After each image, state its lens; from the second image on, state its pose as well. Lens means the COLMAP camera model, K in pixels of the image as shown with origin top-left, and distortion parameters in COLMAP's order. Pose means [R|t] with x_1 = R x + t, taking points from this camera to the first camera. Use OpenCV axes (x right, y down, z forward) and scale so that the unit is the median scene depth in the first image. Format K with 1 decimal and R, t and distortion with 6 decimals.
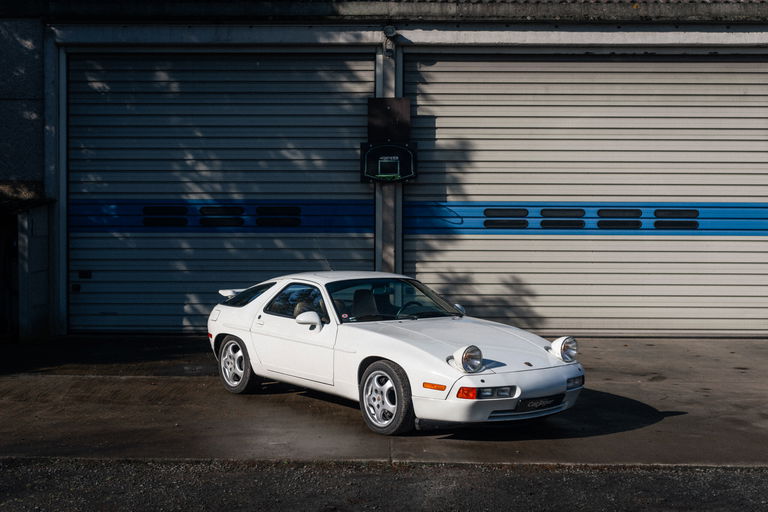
lens RADIAL K [[1039.2, 0, 384.0], [0, 1039.2, 256.0], [0, 0, 1]] dist [0.010483, -0.041096]
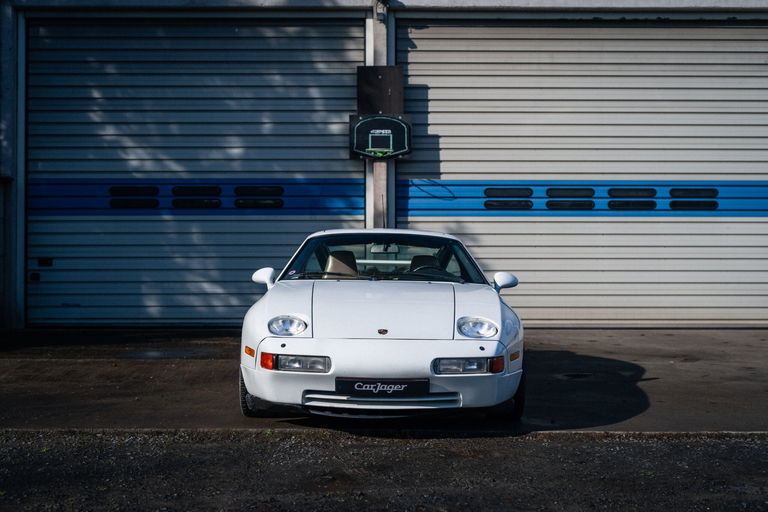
lens RADIAL K [[1039.2, 0, 384.0], [0, 1039.2, 256.0], [0, 0, 1]] dist [0.010483, -0.041096]
pose [[0.999817, -0.003940, 0.018745, -0.009634], [0.004492, 0.999555, -0.029489, 0.041135], [-0.018620, 0.029568, 0.999389, 0.090864]]
